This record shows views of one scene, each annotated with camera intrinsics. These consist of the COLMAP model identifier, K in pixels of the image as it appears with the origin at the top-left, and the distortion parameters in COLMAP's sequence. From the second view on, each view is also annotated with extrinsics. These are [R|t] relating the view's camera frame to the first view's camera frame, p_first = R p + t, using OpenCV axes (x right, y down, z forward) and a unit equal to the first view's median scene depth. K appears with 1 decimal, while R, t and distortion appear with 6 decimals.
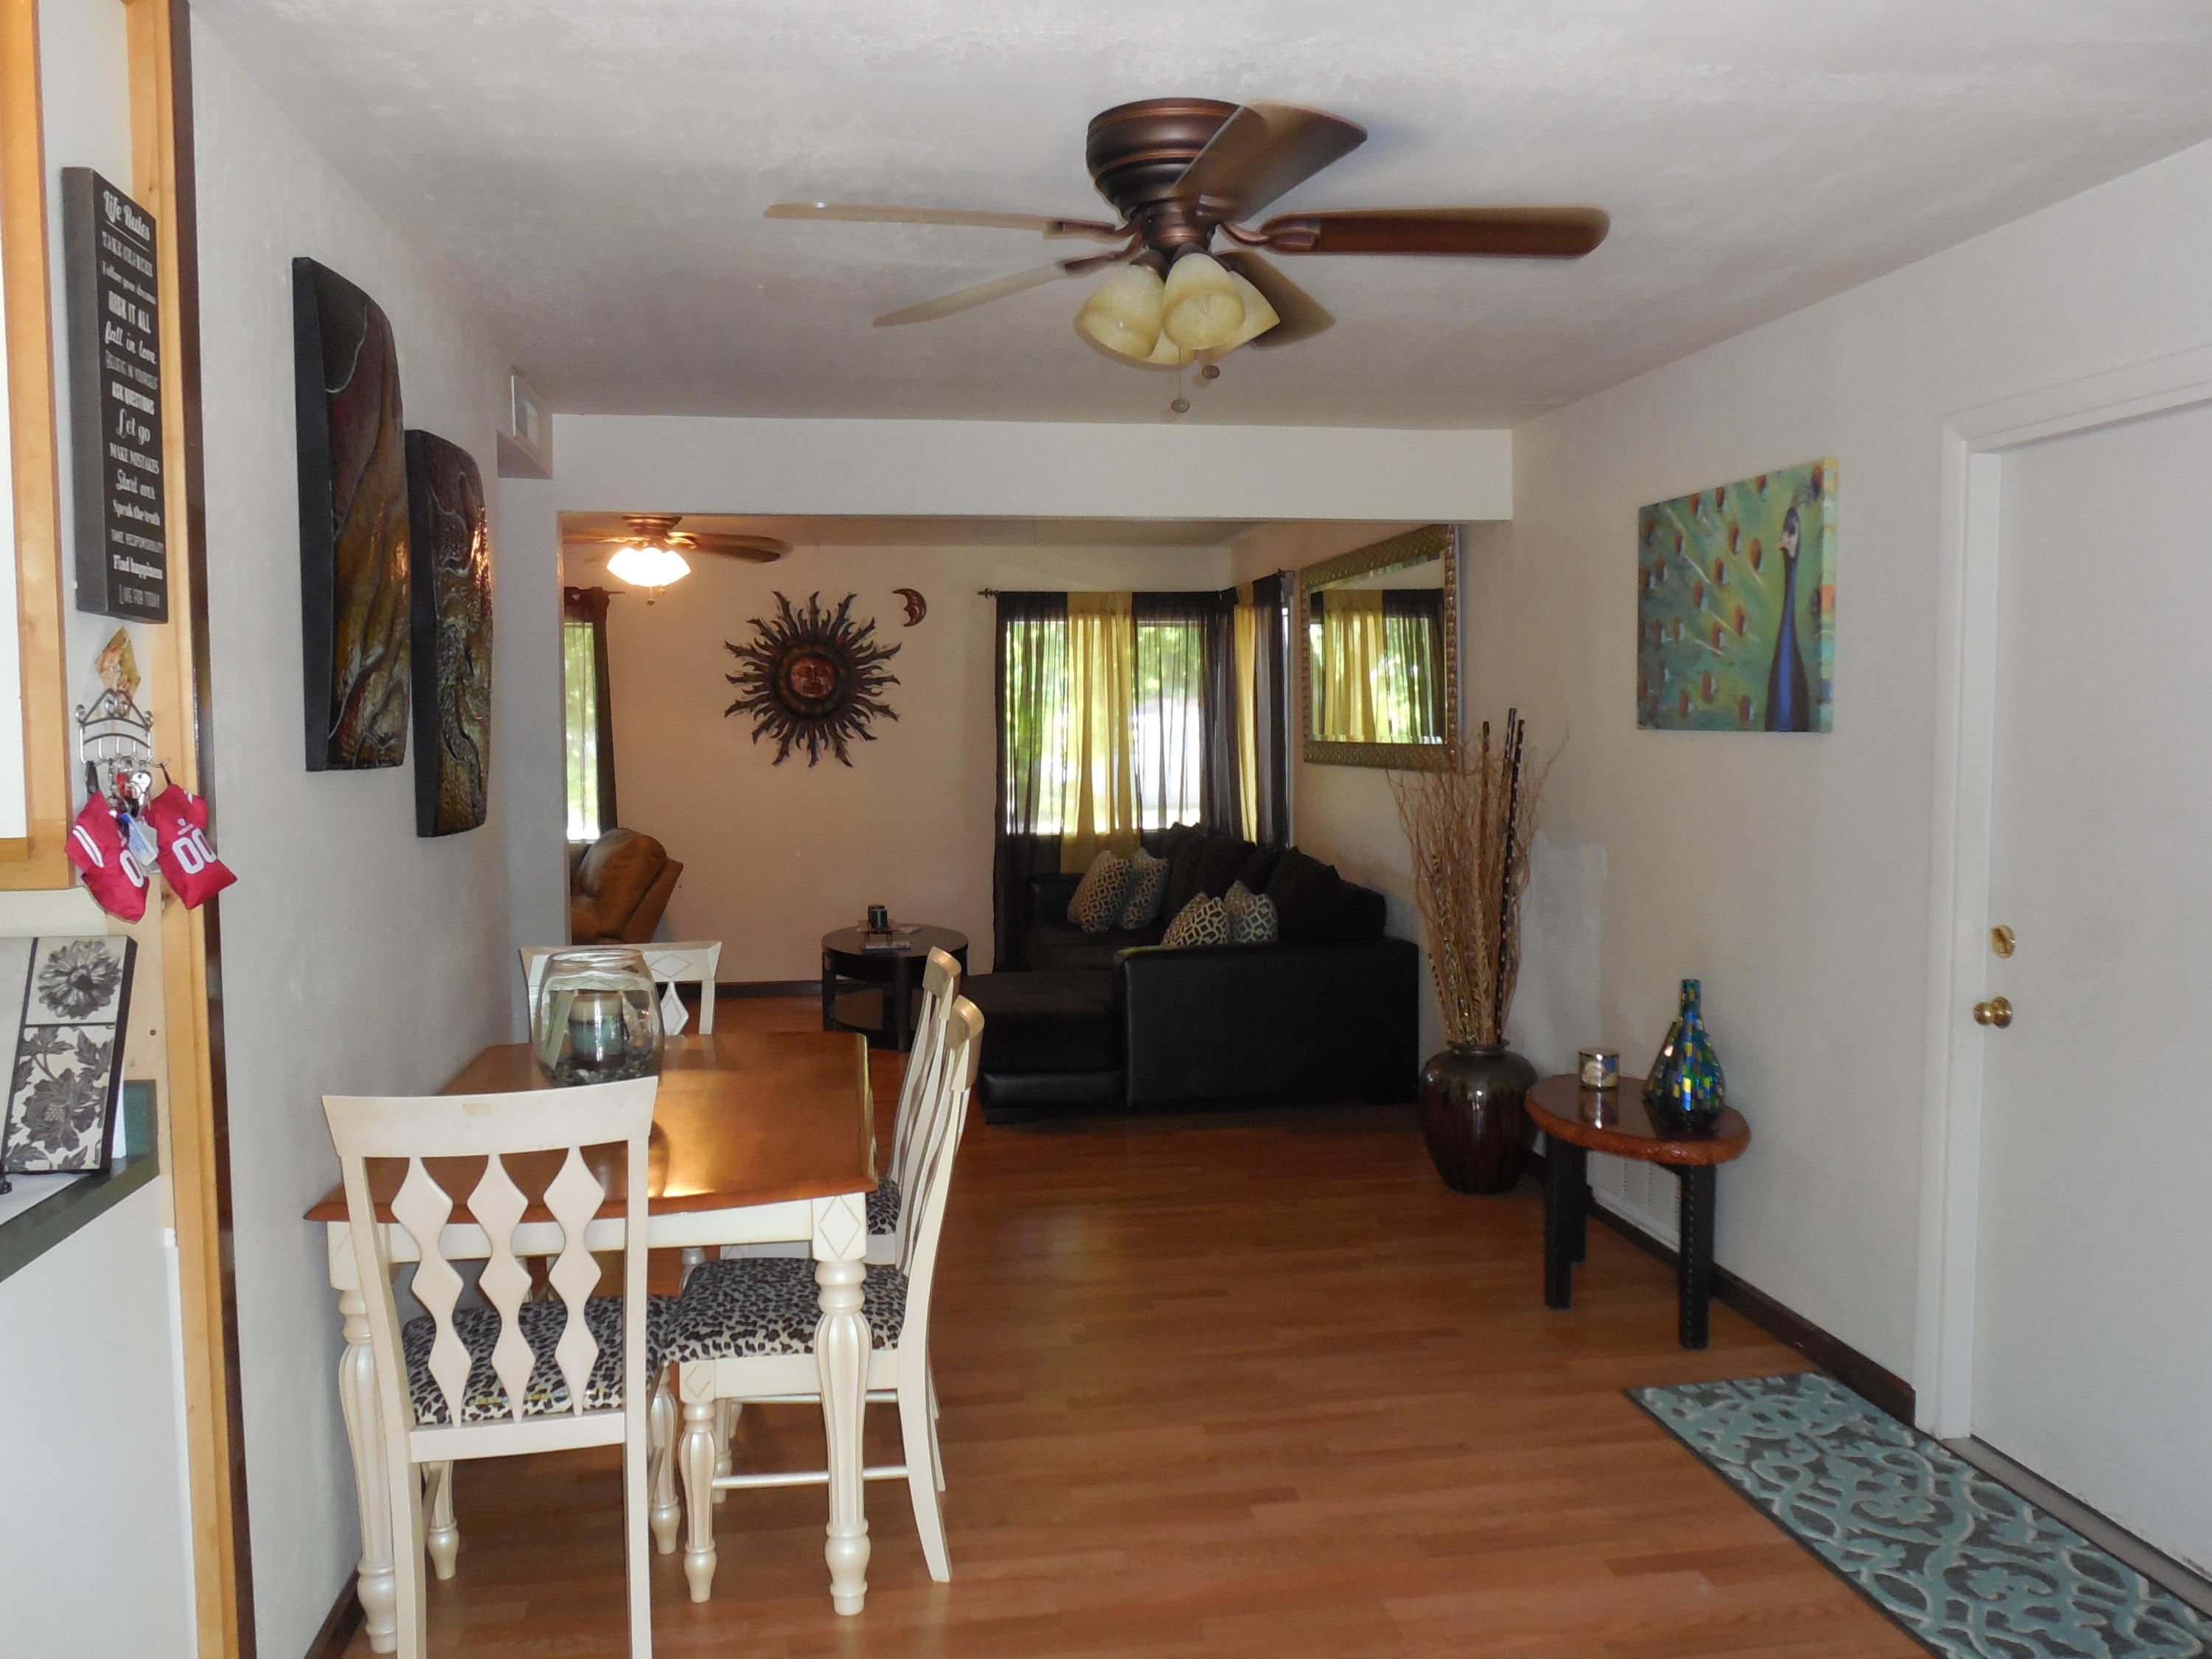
lens RADIAL K [[1728.6, 0, 1094.6], [0, 1728.6, 831.9], [0, 0, 1]] dist [-0.052975, 0.058877]
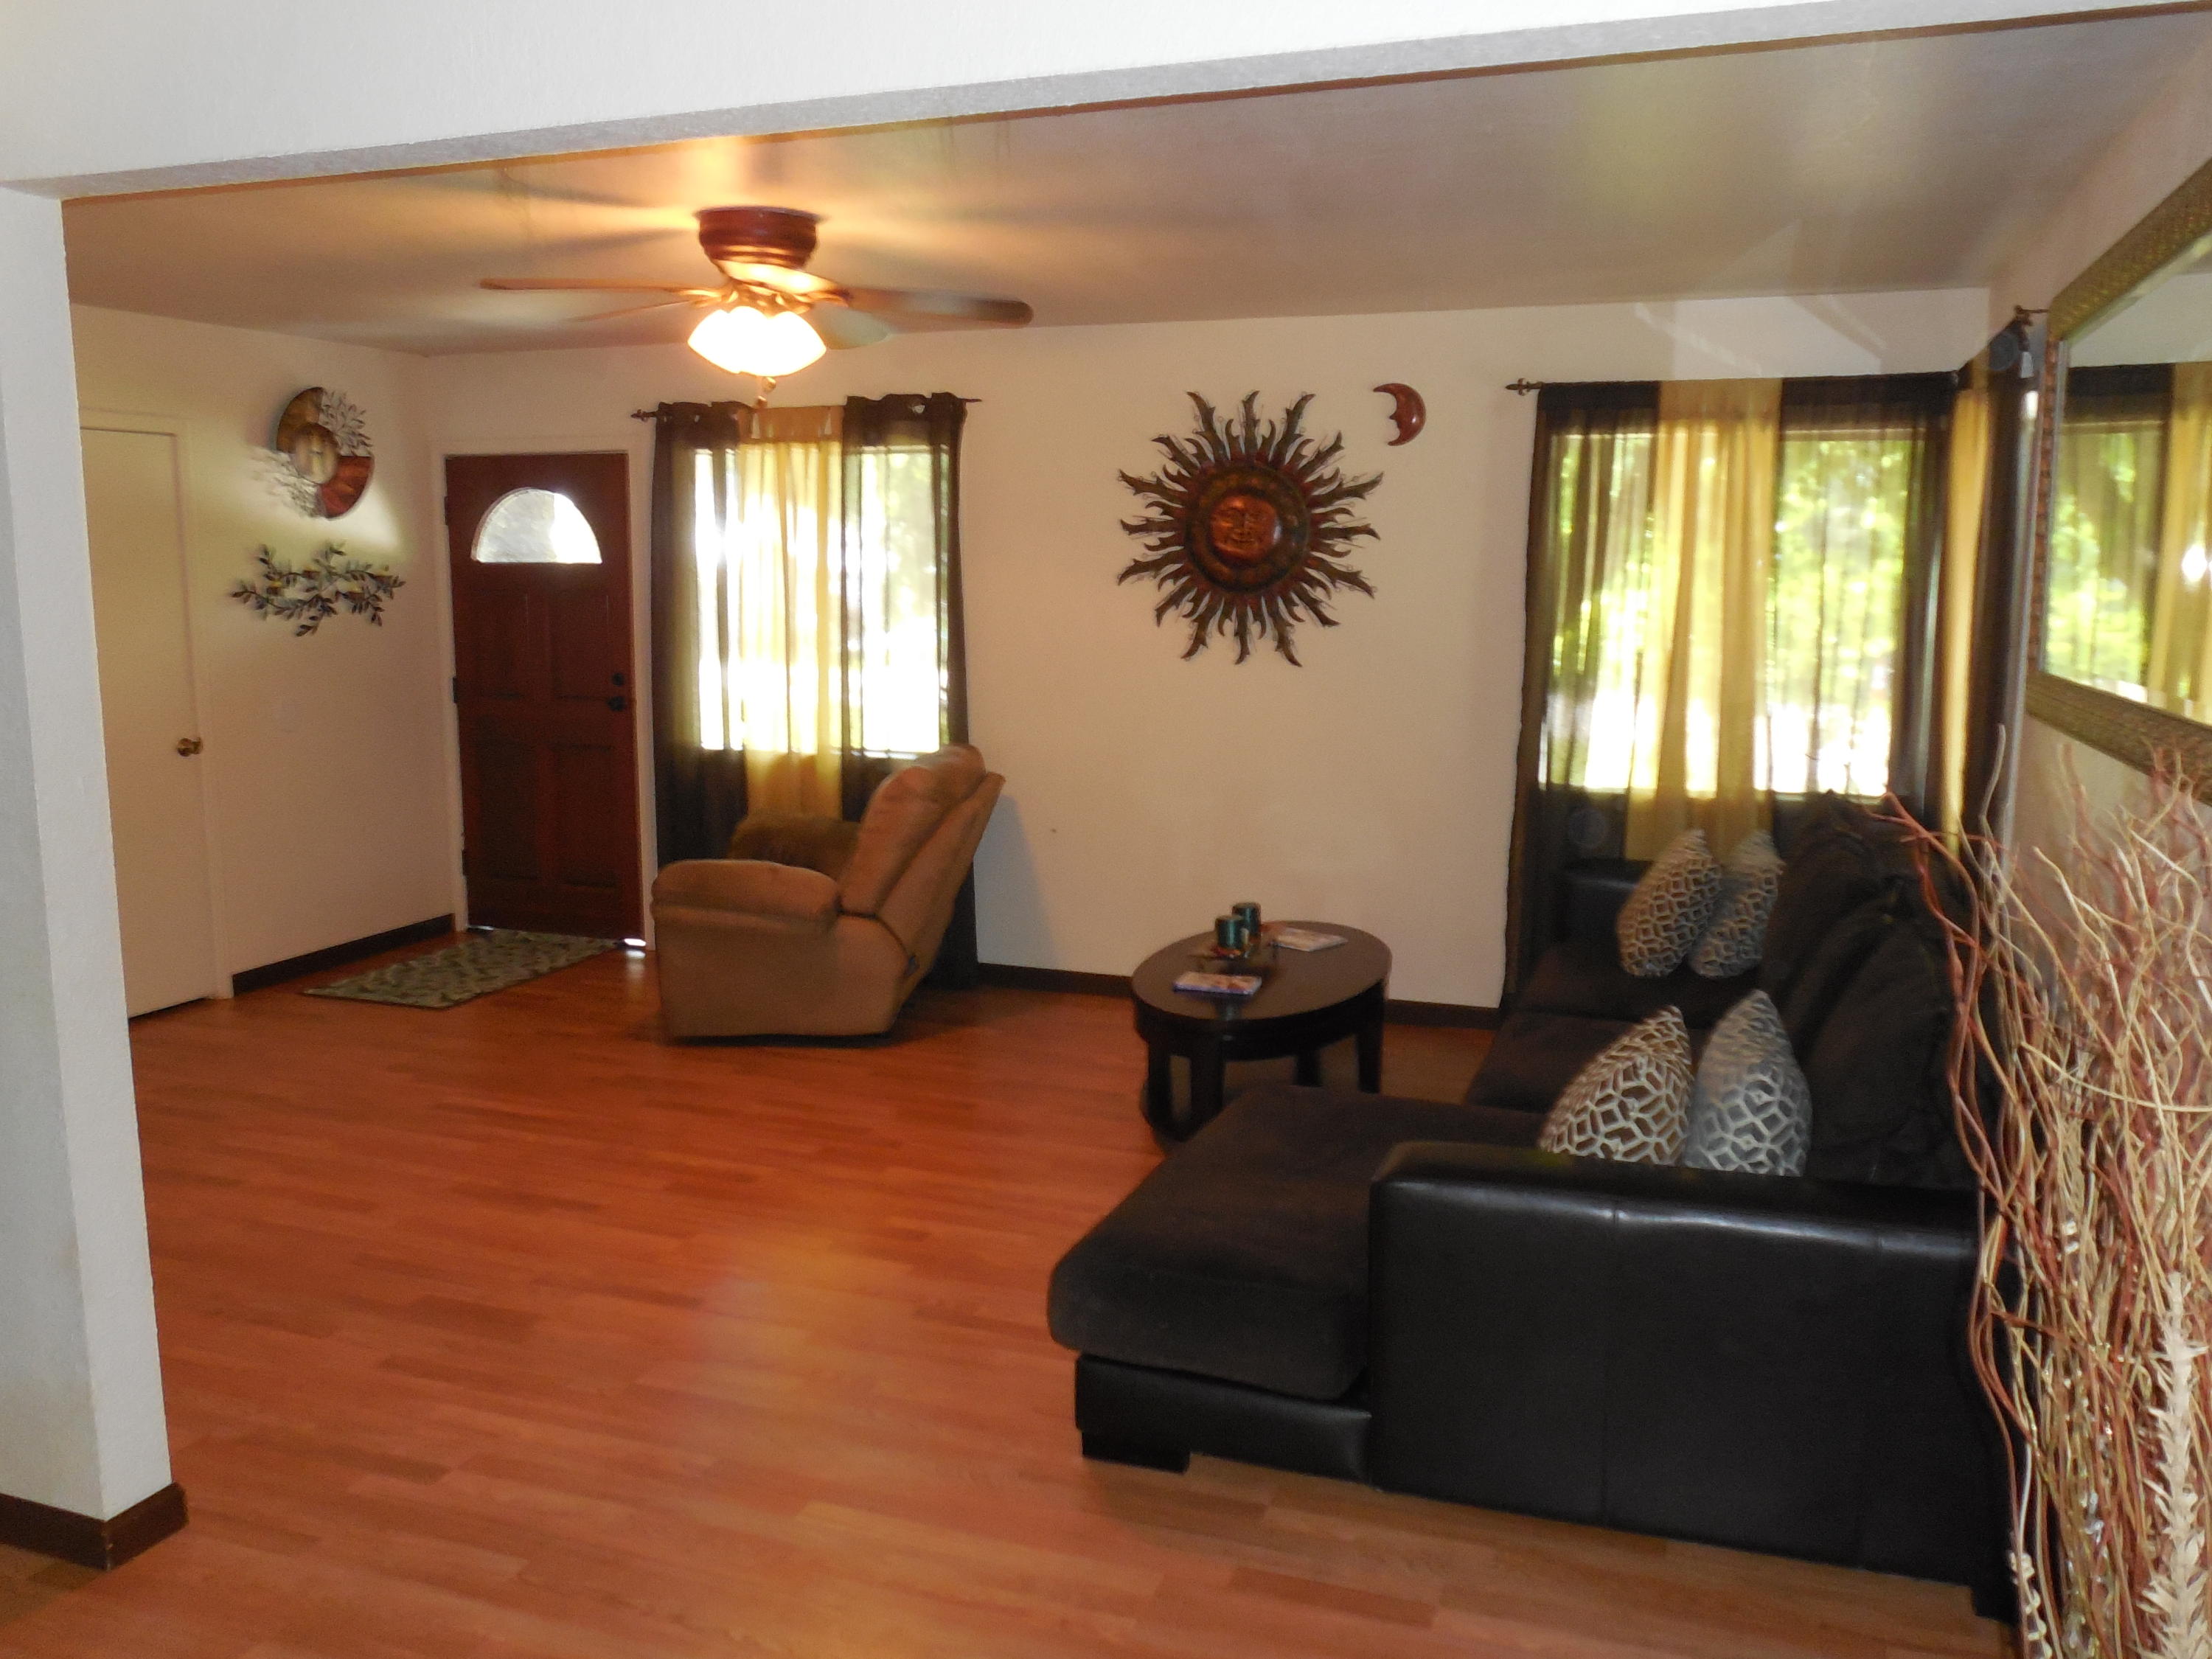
lens RADIAL K [[1728.6, 0, 1118.4], [0, 1728.6, 848.4], [0, 0, 1]] dist [-0.052975, 0.058877]
pose [[0.882461, 0.092286, -0.461243, 0.104799], [-0.045668, 0.992742, 0.111255, -0.038969], [0.468163, -0.077114, 0.880271, 0.394898]]
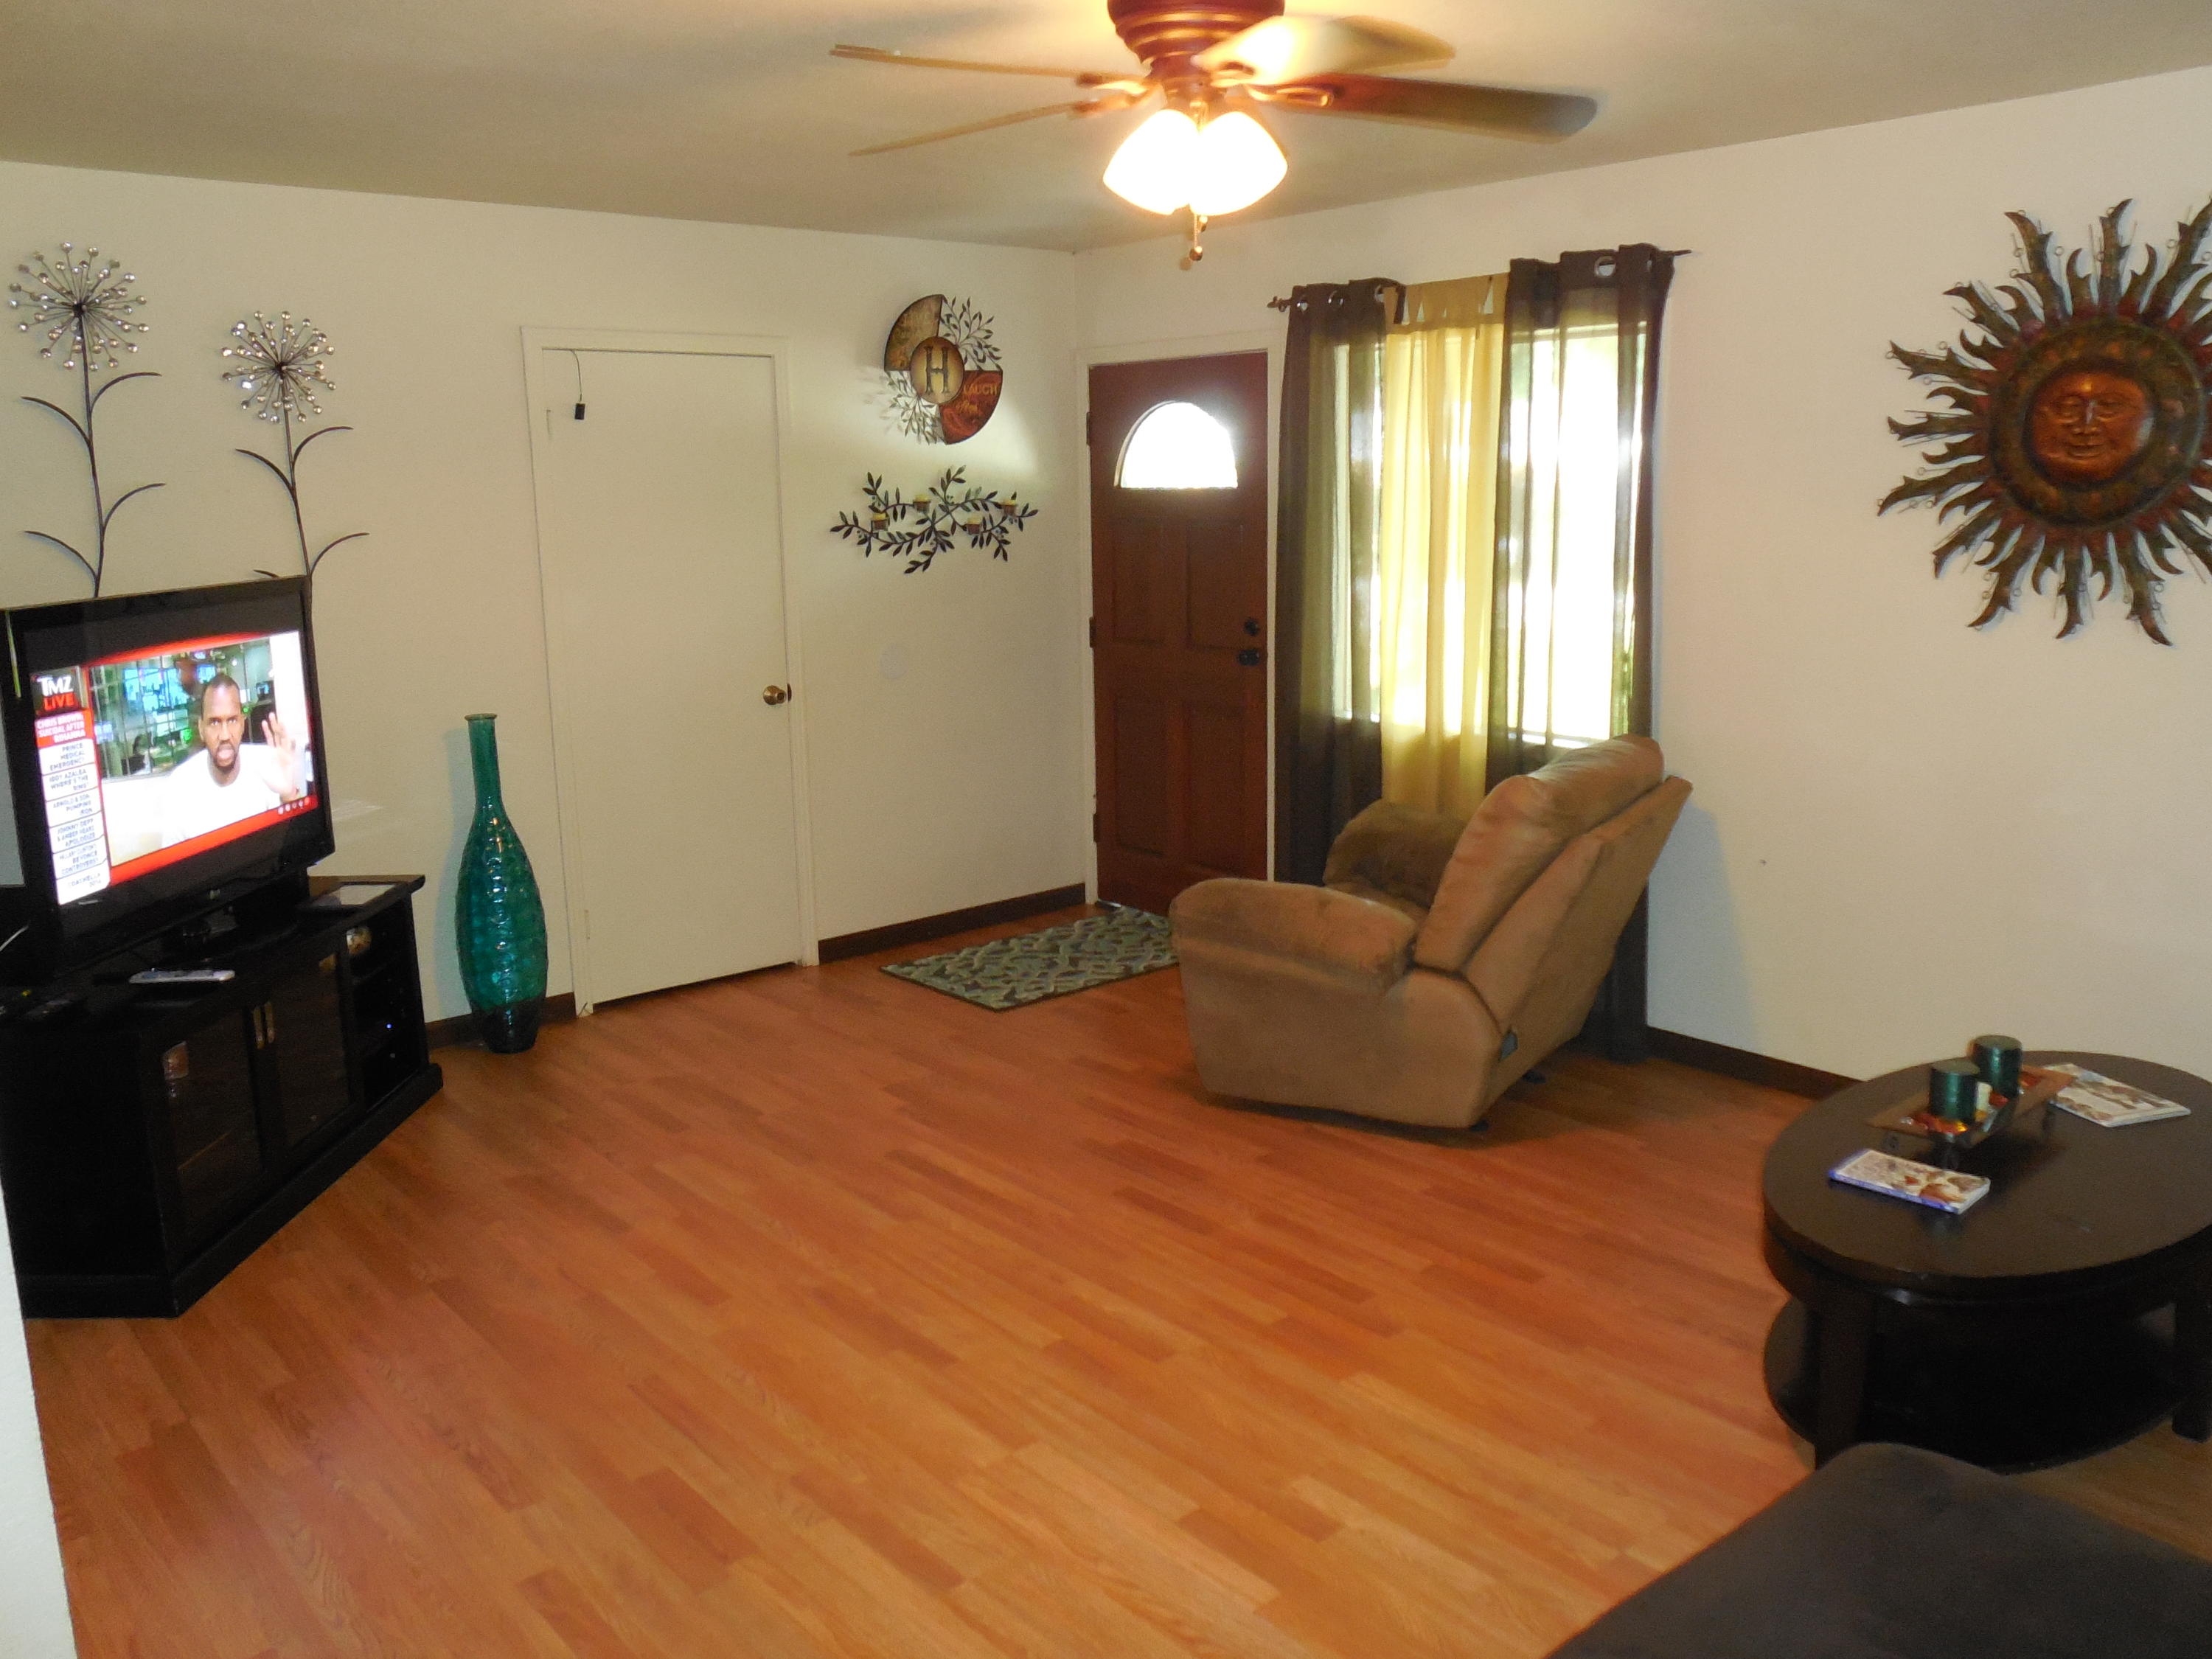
lens RADIAL K [[1728.6, 0, 1143.6], [0, 1728.6, 837.7], [0, 0, 1]] dist [-0.052975, 0.058877]
pose [[0.545203, 0.173979, -0.820052, 0.064710], [-0.047162, 0.983043, 0.177204, -0.053159], [0.836976, -0.057937, 0.544164, 0.580866]]
